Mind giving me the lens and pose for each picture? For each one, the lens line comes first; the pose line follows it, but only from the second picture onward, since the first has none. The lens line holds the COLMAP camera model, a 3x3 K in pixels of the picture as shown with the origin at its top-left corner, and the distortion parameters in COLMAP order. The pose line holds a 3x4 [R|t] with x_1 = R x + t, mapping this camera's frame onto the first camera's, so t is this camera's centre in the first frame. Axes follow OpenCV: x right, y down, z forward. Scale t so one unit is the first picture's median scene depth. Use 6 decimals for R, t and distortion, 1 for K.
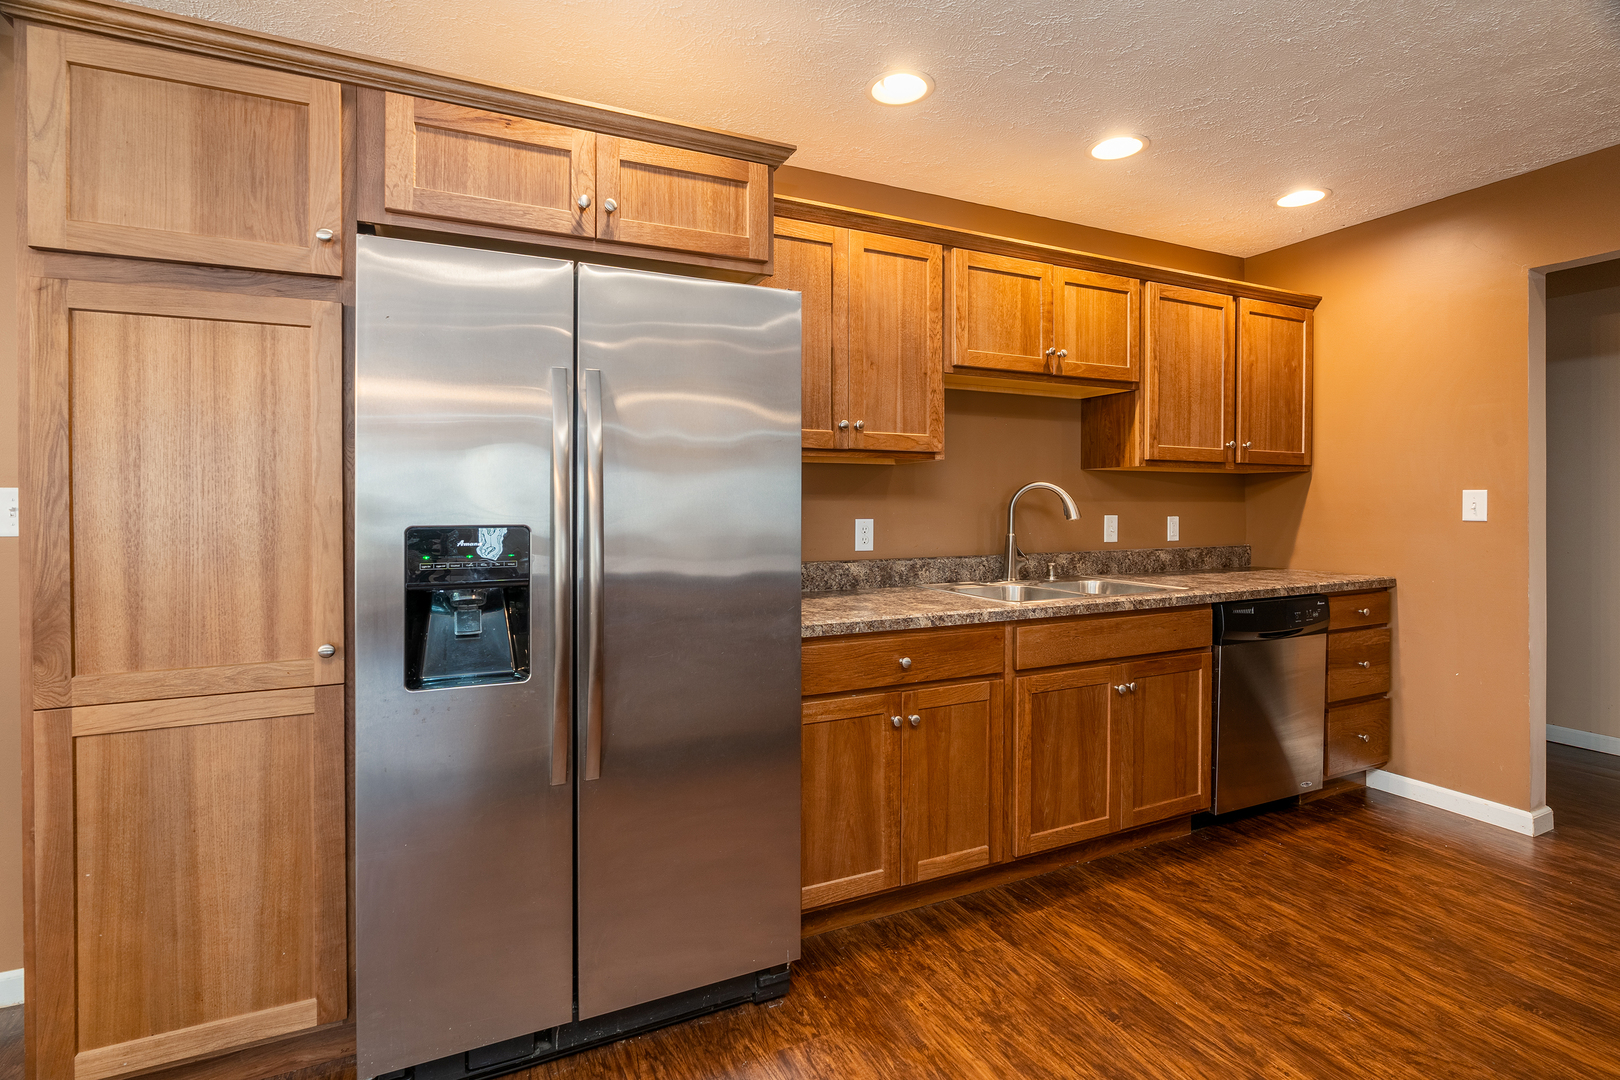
lens RADIAL K [[712.4, 0, 815.3], [0, 712.4, 512.5], [0, 0, 1]] dist [-0.009249, 0.001327]
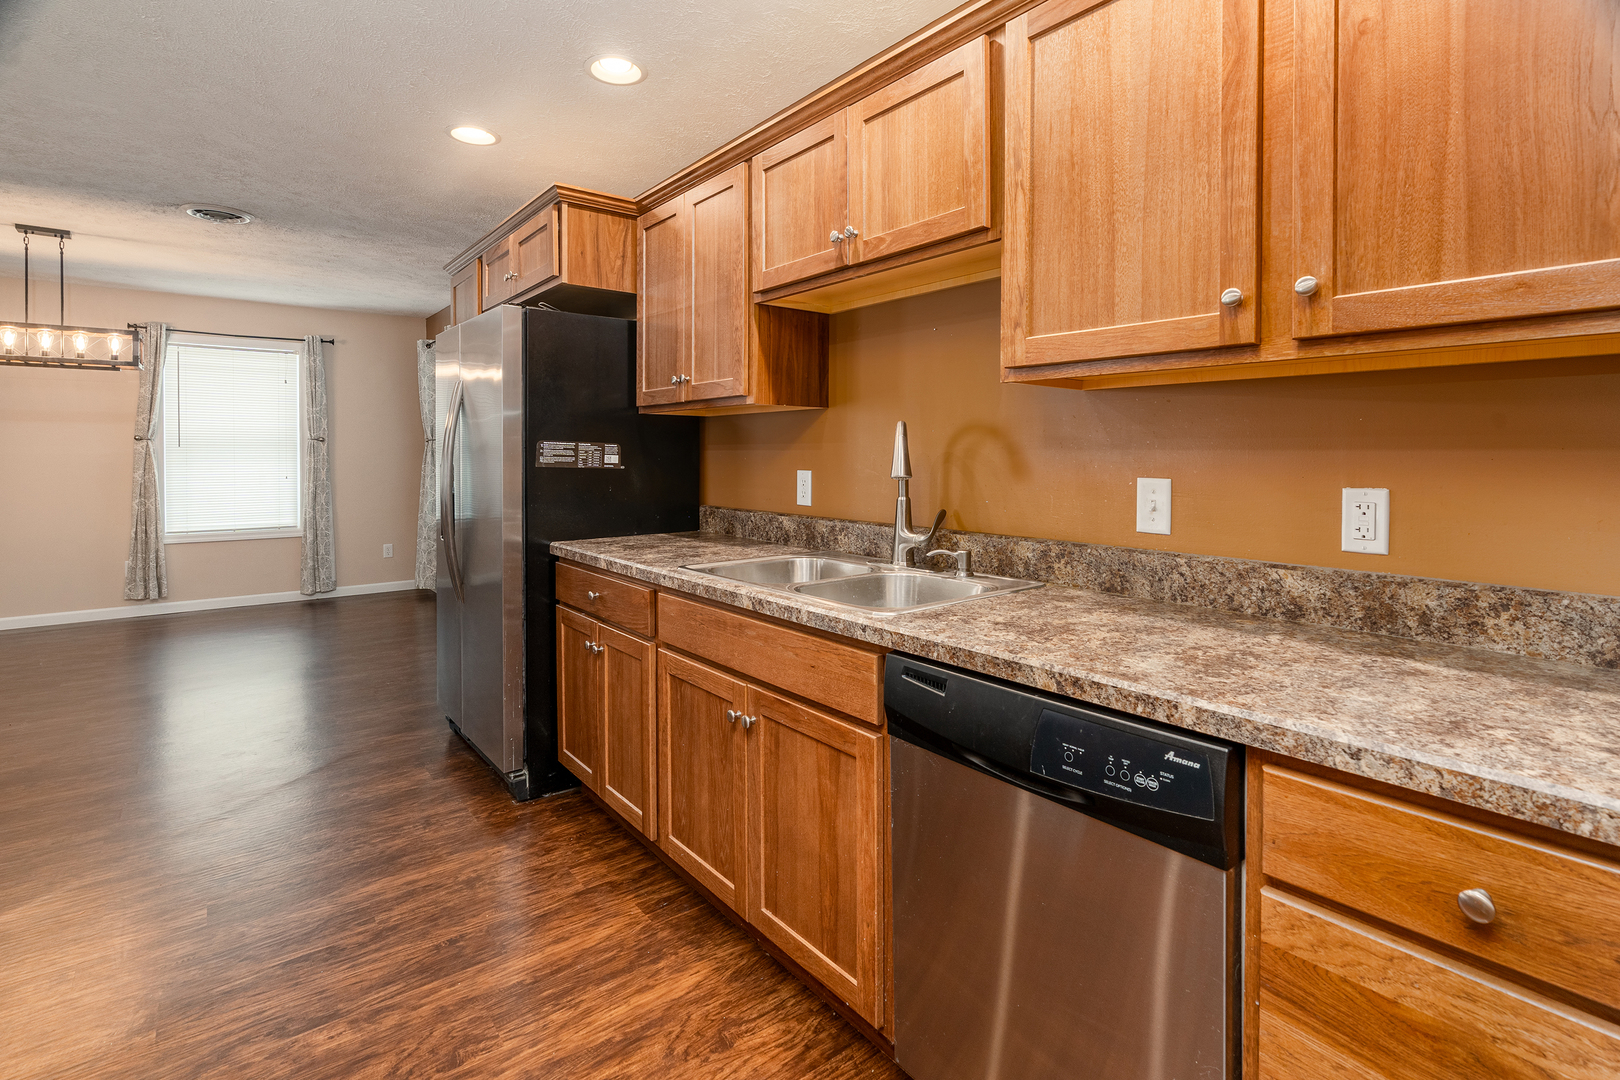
lens RADIAL K [[767.9, 0, 804.1], [0, 767.9, 468.6], [0, 0, 1]] dist [-0.009520, 0.002867]
pose [[0.257858, 0.020941, -0.965956, 1.126804], [-0.012815, 0.999751, 0.018253, -0.011805], [0.966098, 0.007672, 0.258062, 0.829734]]
